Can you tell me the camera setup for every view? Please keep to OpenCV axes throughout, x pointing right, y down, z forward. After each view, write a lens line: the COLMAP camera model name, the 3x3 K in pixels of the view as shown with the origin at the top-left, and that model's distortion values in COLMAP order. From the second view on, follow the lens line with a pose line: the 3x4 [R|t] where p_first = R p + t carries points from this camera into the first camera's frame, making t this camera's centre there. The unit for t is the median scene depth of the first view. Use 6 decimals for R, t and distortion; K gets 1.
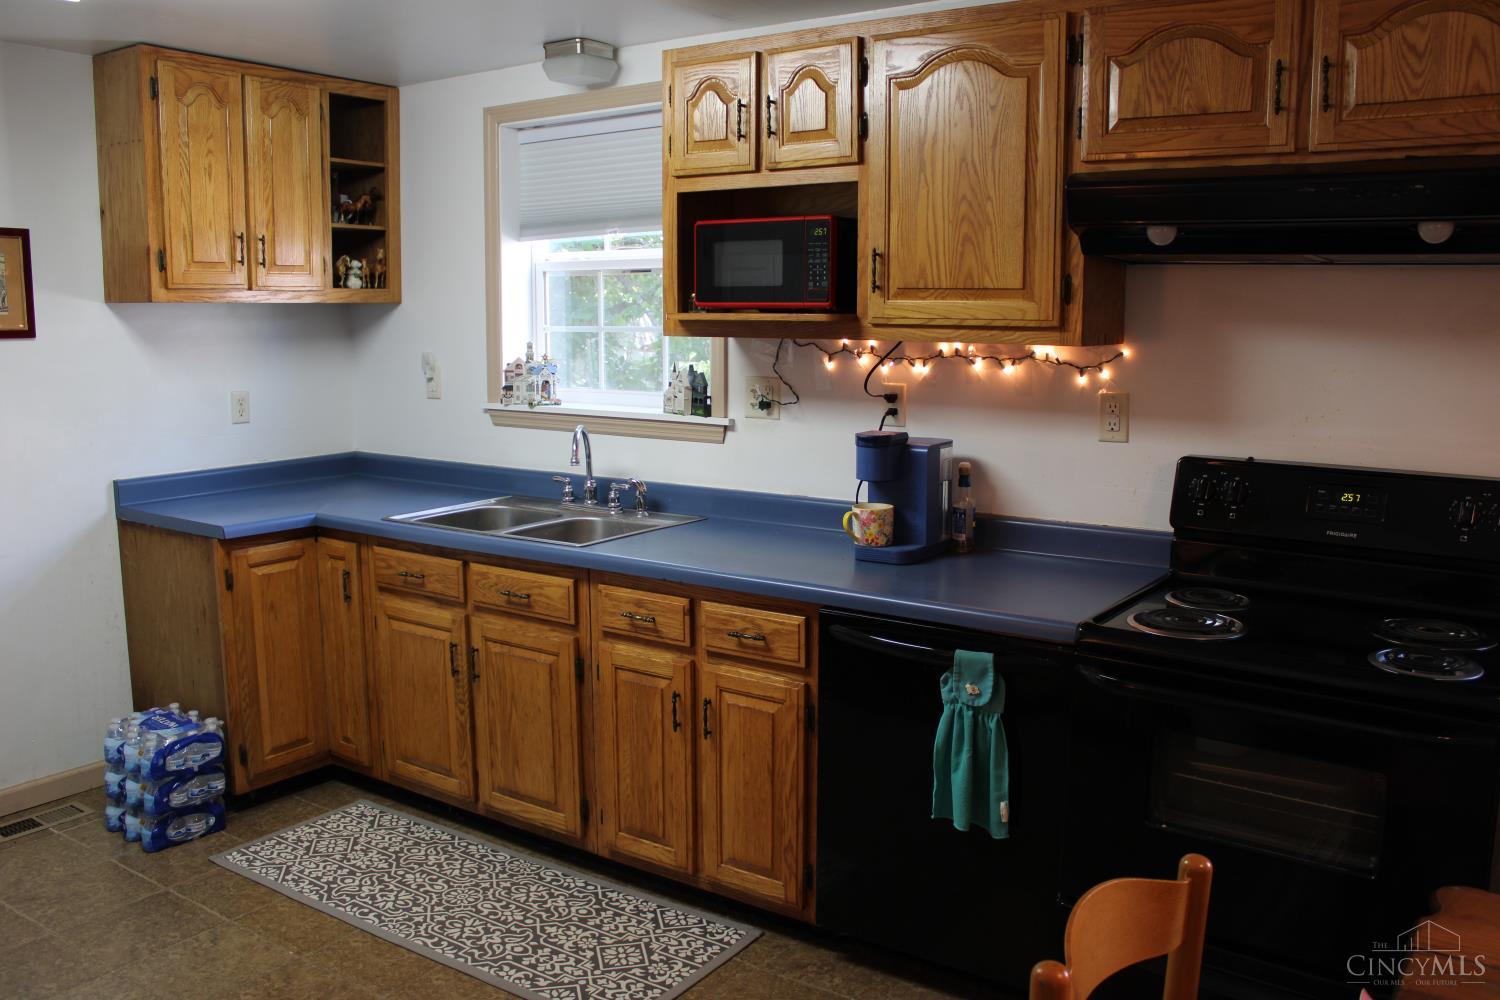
lens RADIAL K [[1256.6, 0, 755.1], [0, 1256.6, 500.9], [0, 0, 1]] dist [-0.166086, 0.149725]
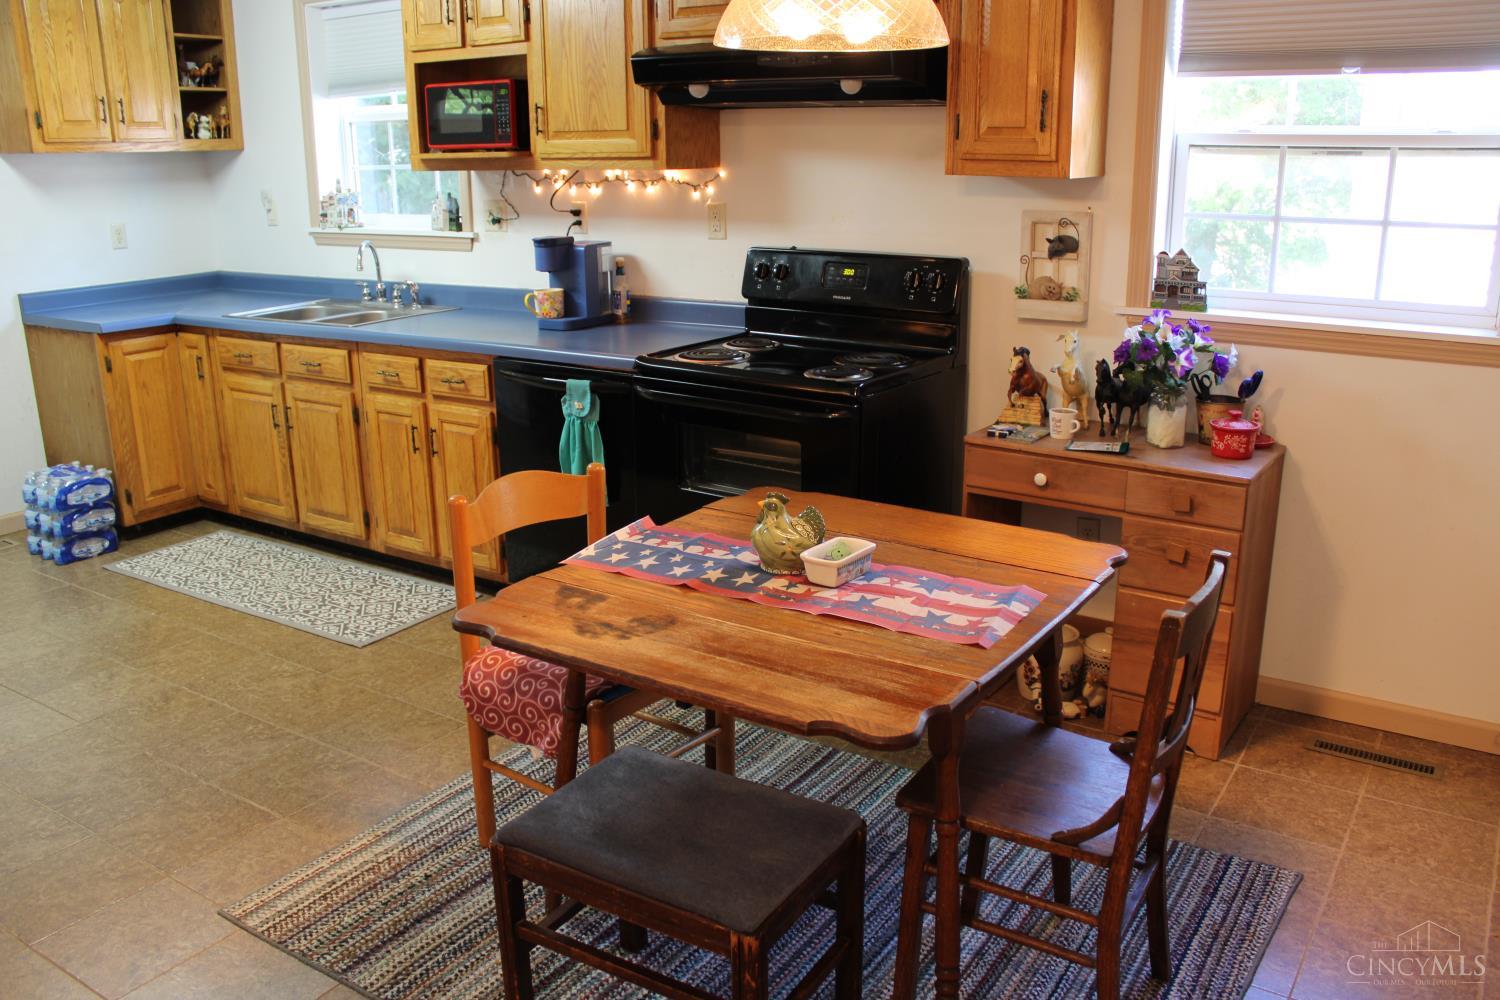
lens RADIAL K [[1256.6, 0, 755.1], [0, 1256.6, 500.9], [0, 0, 1]] dist [-0.166086, 0.149725]
pose [[0.999597, -0.018048, 0.021905, 0.256182], [0.015082, 0.991562, 0.128756, 0.055089], [-0.024044, -0.128374, 0.991434, -0.364744]]
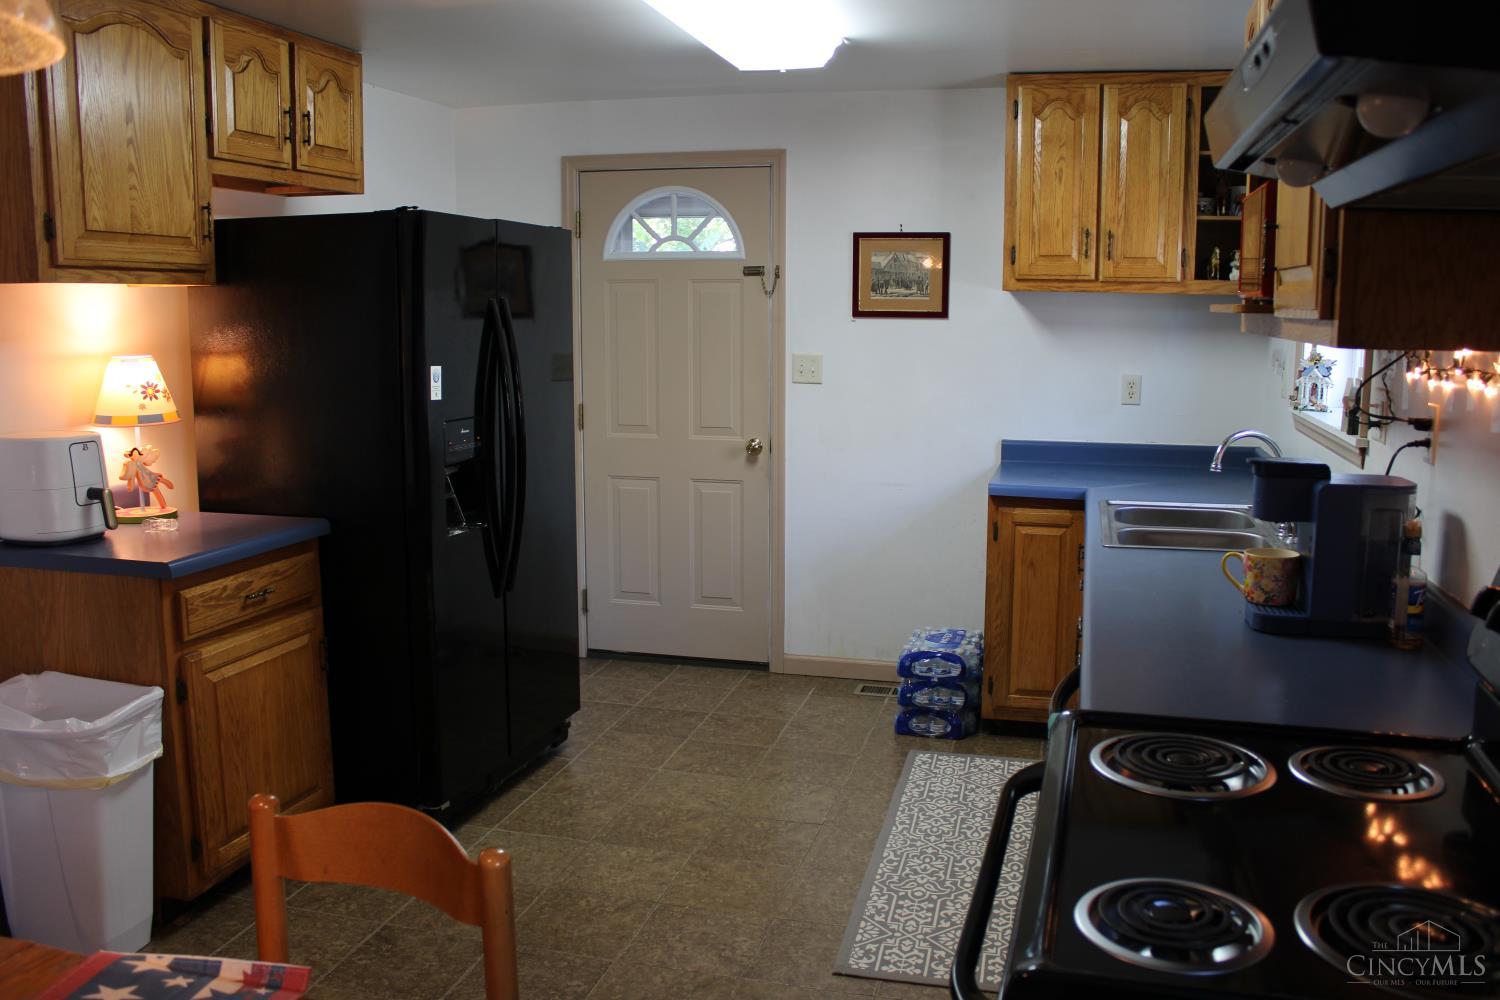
lens RADIAL K [[1256.6, 0, 755.1], [0, 1256.6, 500.9], [0, 0, 1]] dist [-0.166086, 0.149725]
pose [[0.338836, 0.142806, -0.929945, 0.608007], [-0.142529, 0.984797, 0.099297, -0.050356], [0.929987, 0.098899, 0.354038, 0.386647]]
